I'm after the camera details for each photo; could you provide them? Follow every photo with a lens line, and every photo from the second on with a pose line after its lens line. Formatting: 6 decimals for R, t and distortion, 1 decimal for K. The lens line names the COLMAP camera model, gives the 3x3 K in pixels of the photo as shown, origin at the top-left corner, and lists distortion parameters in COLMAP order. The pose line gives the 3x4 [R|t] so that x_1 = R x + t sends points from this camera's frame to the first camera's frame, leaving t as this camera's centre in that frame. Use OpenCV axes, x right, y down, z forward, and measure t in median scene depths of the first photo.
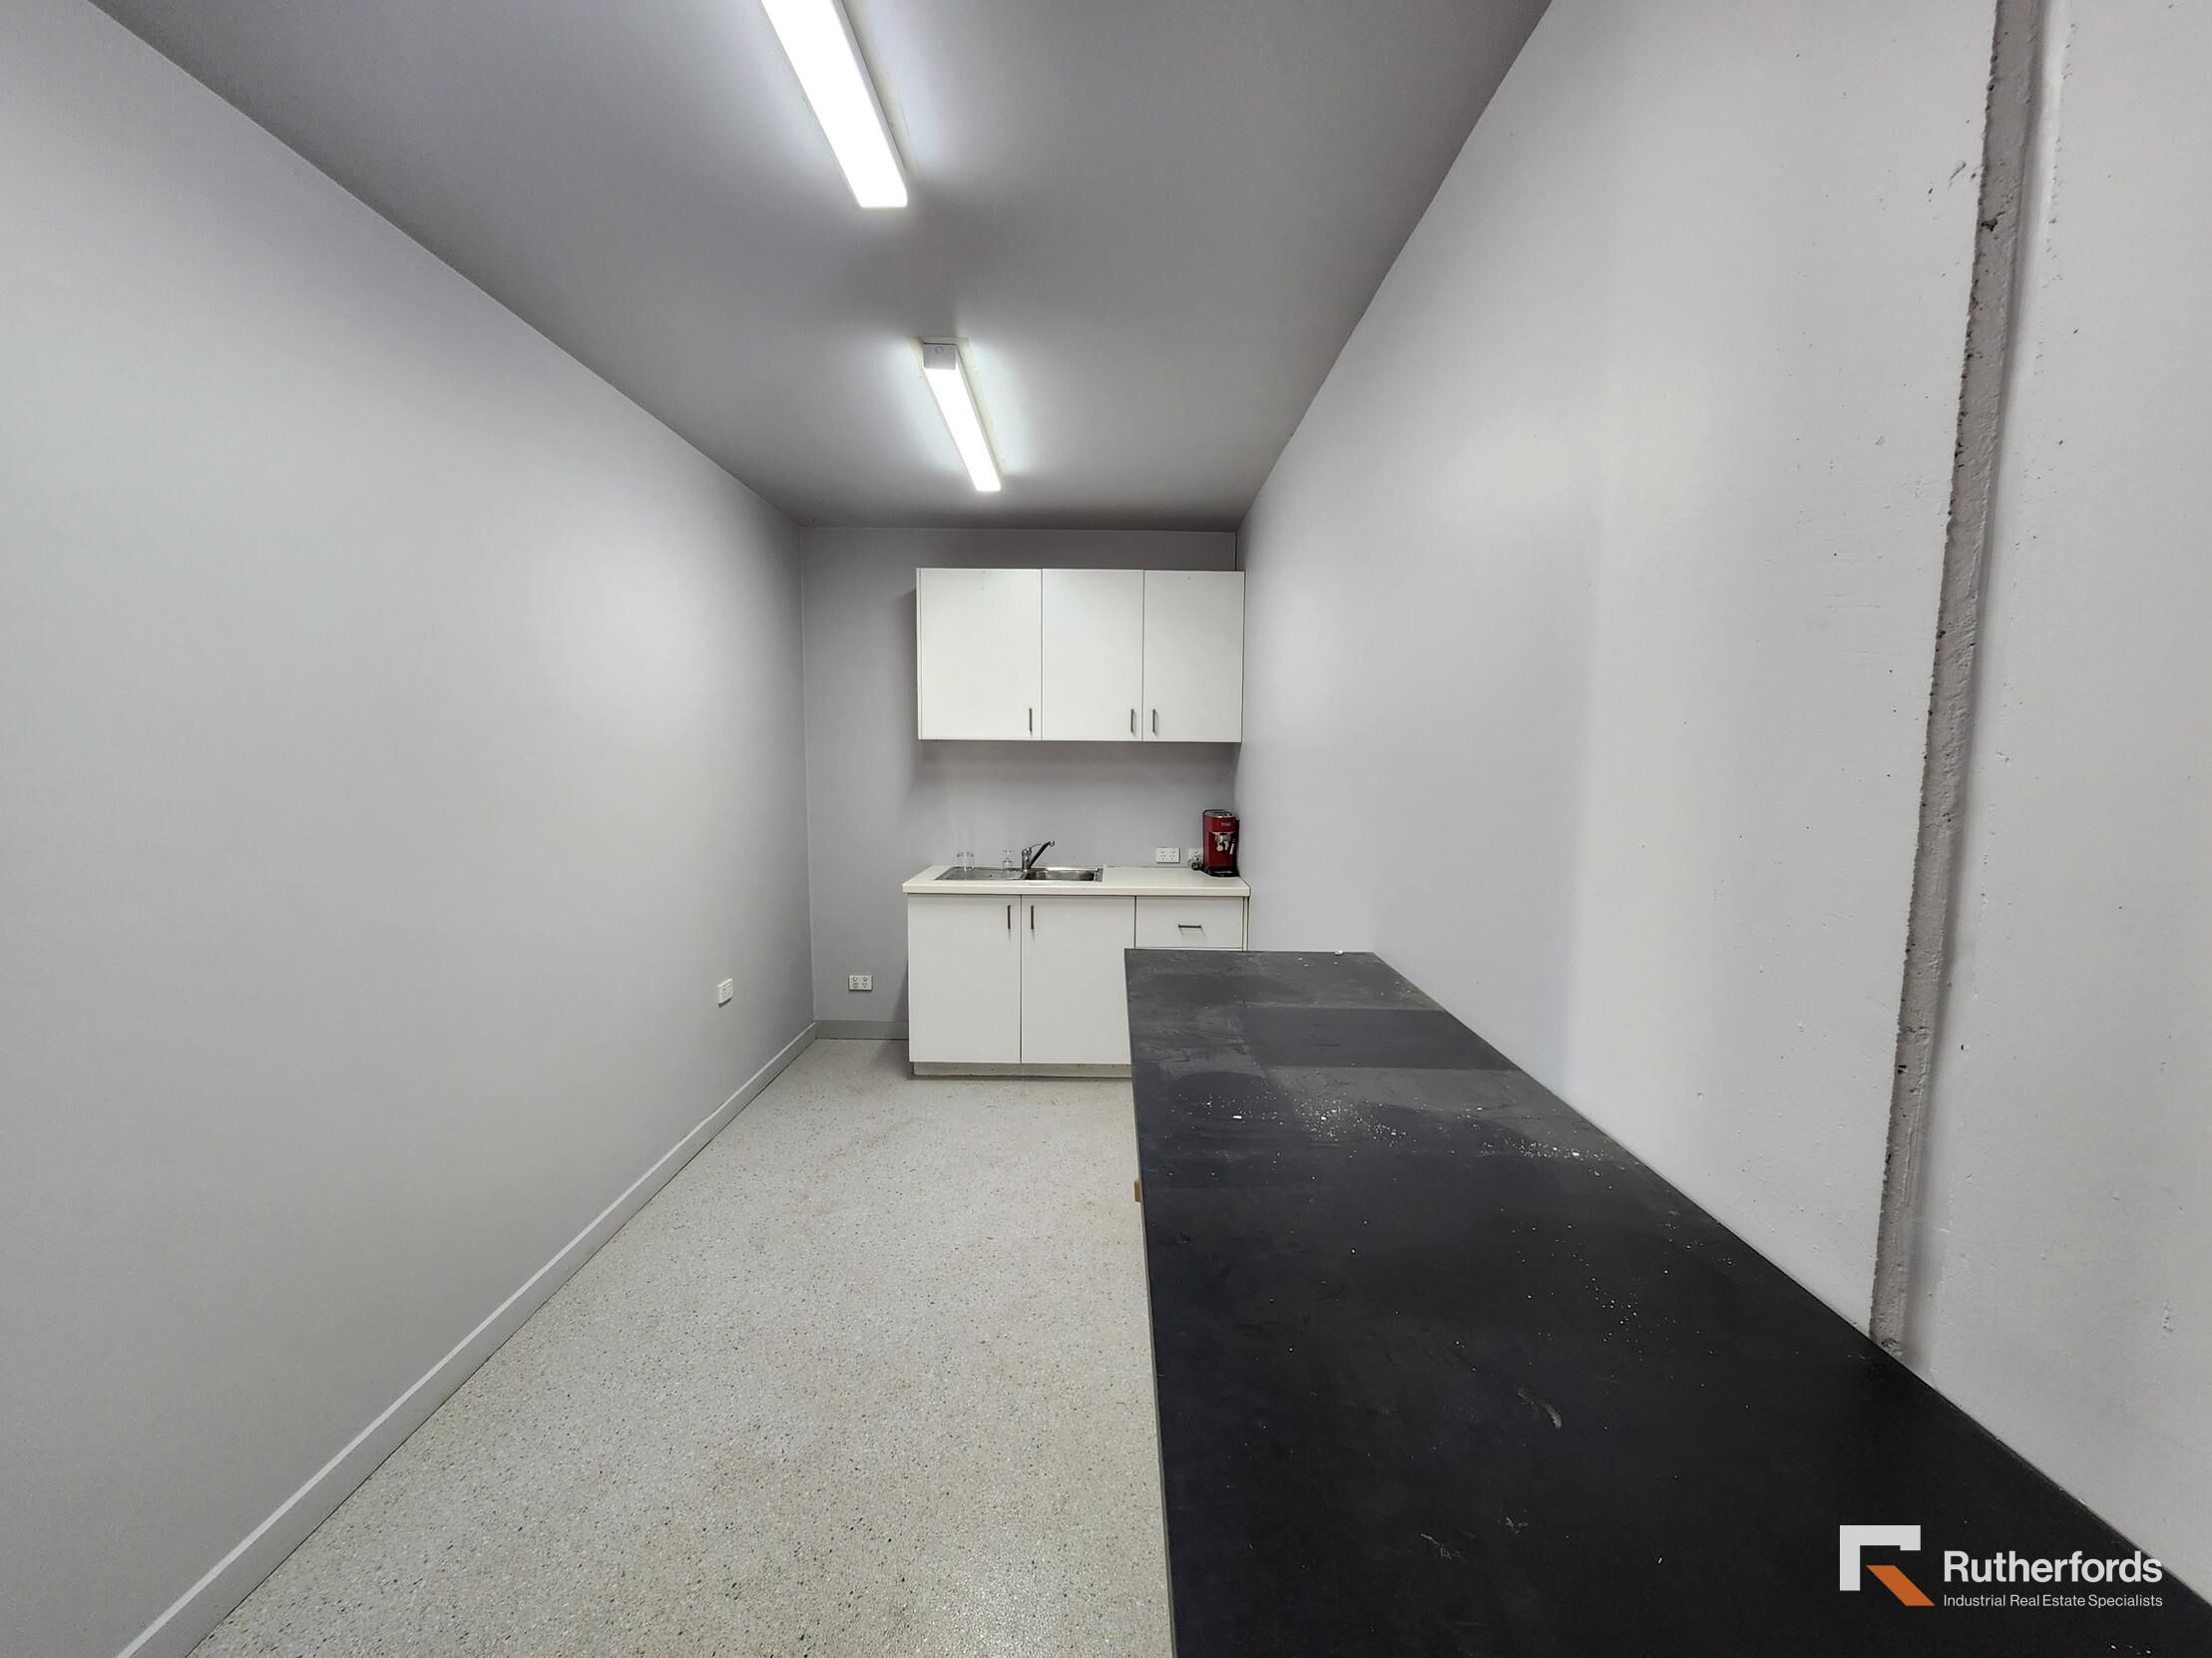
lens RADIAL K [[904.1, 0, 1105.6], [0, 904.1, 835.0], [0, 0, 1]] dist [0.001523, -0.001095]
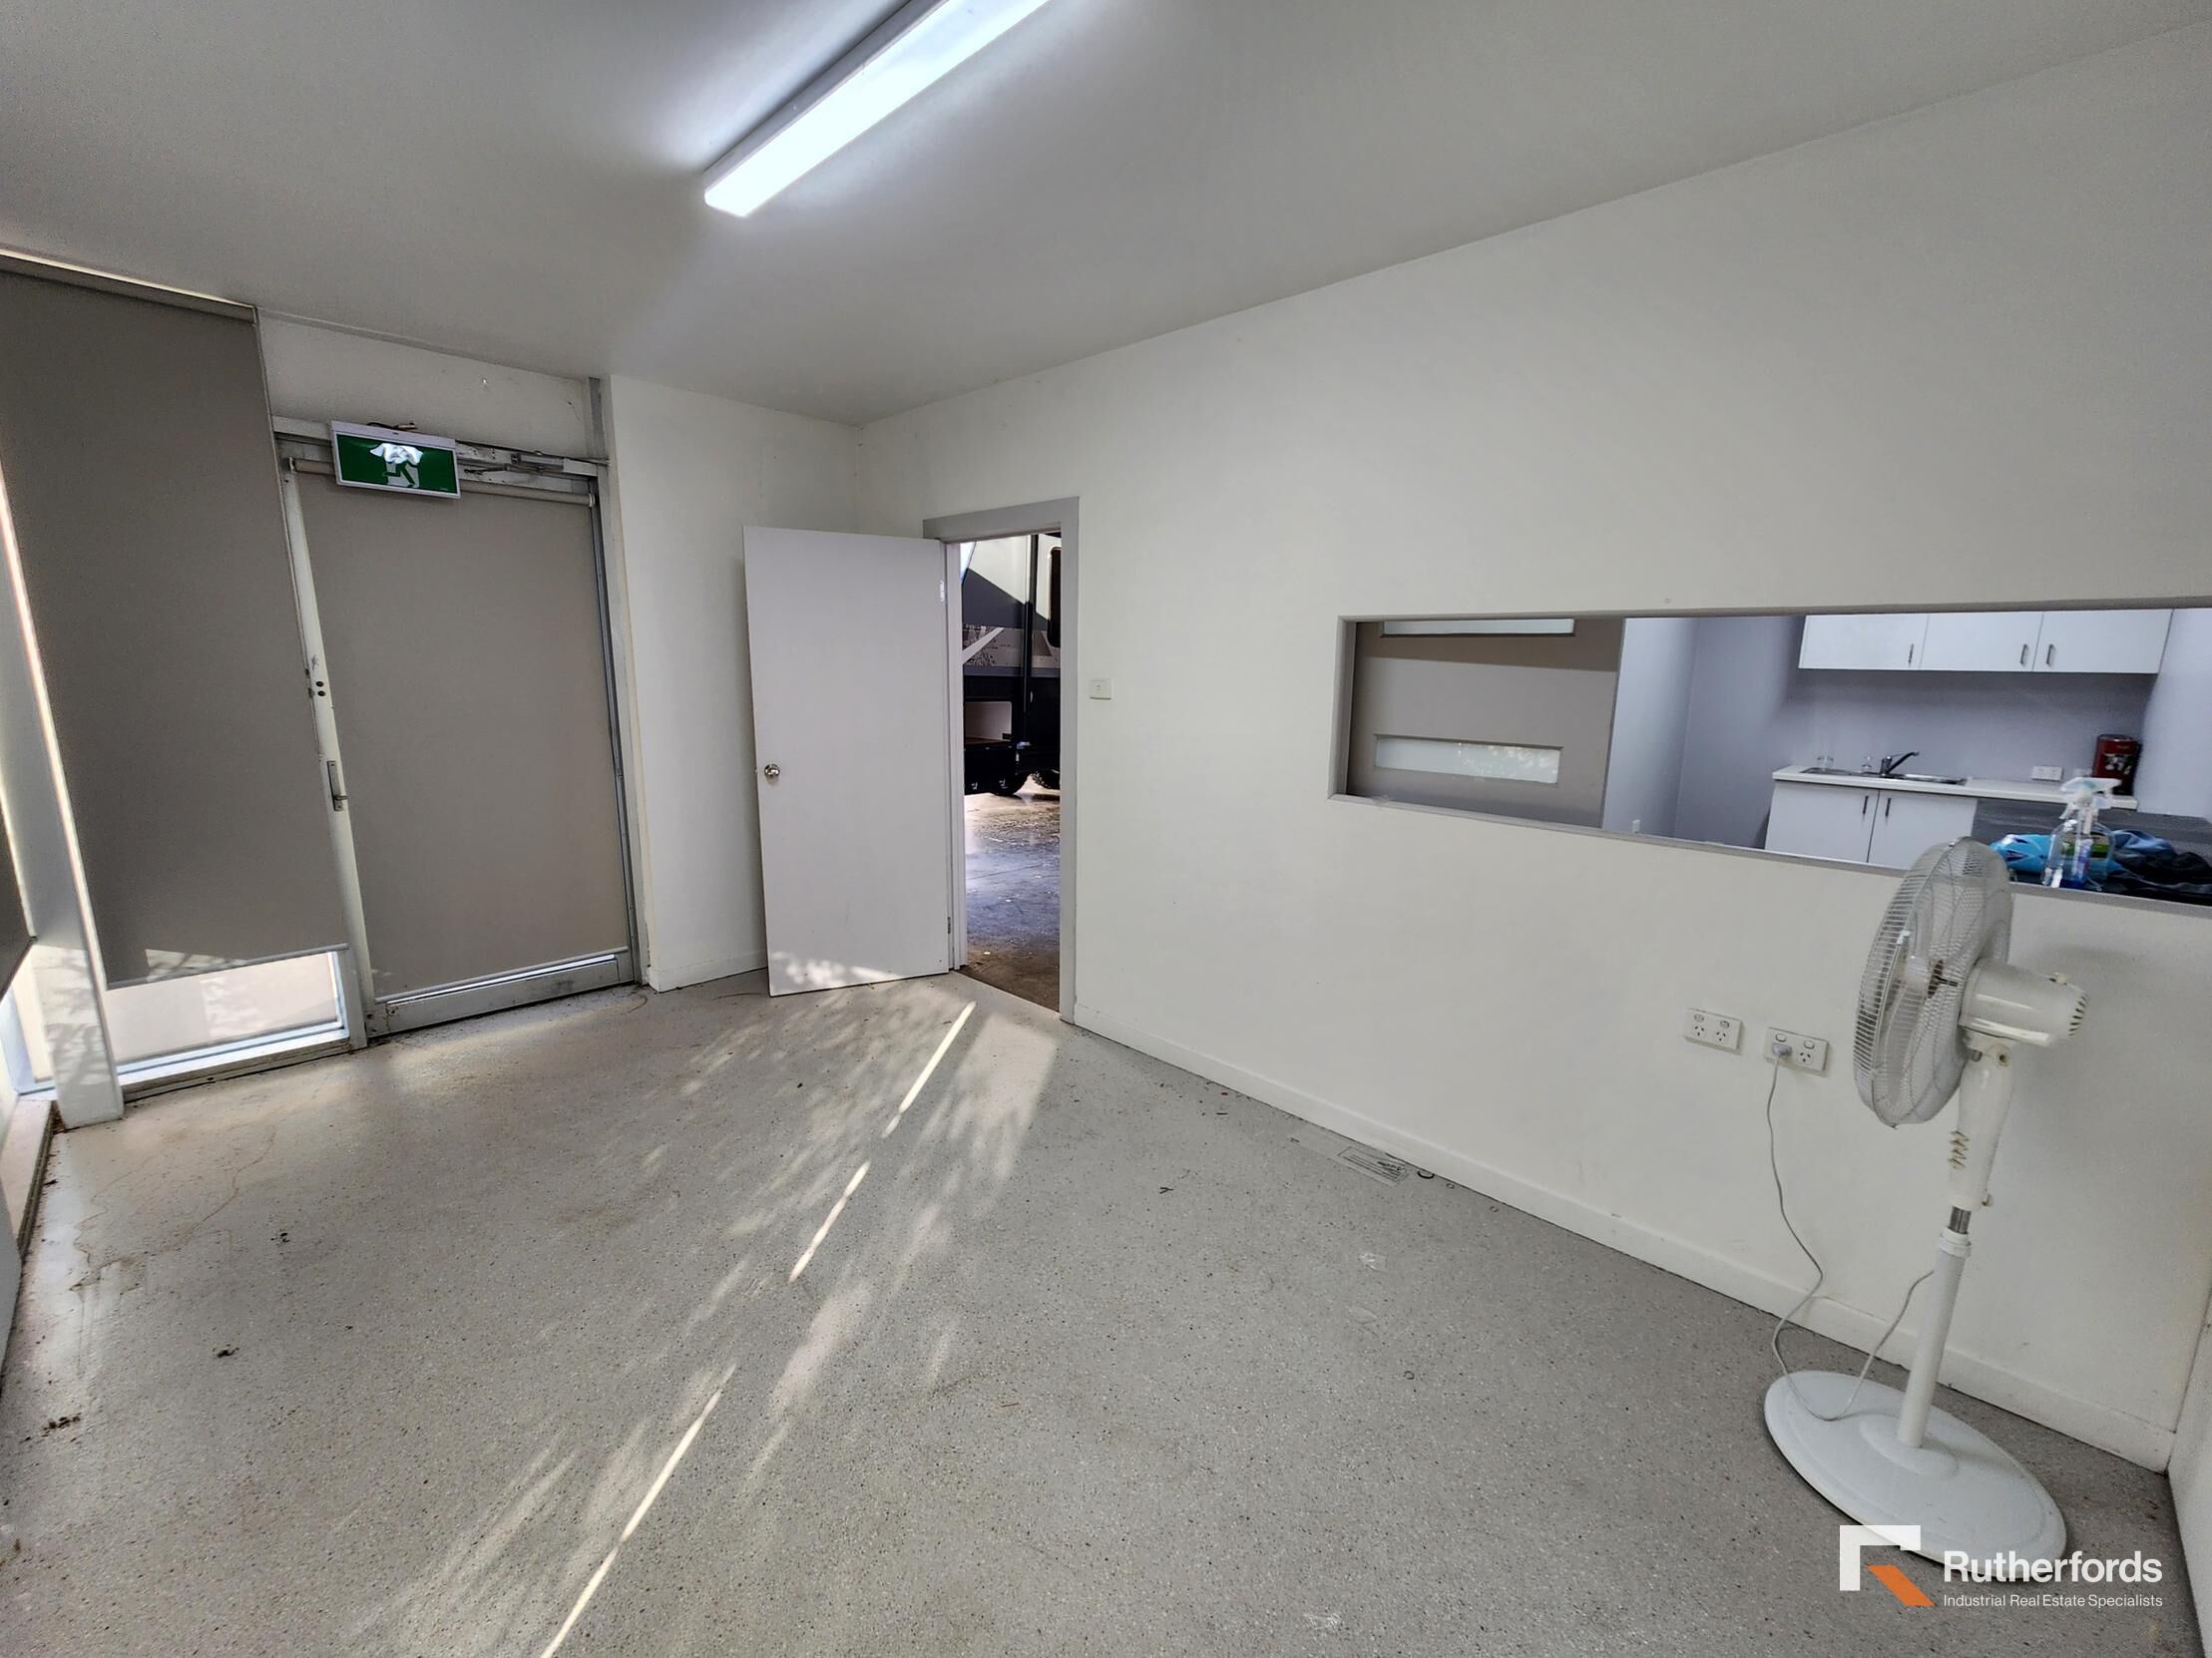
lens RADIAL K [[904.1, 0, 1110.3], [0, 904.1, 826.2], [0, 0, 1]] dist [0.001523, -0.001095]
pose [[0.729789, 0.124828, -0.672180, -0.018402], [-0.065944, 0.991458, 0.112524, 0.042184], [0.680485, -0.037792, 0.731787, -0.686011]]
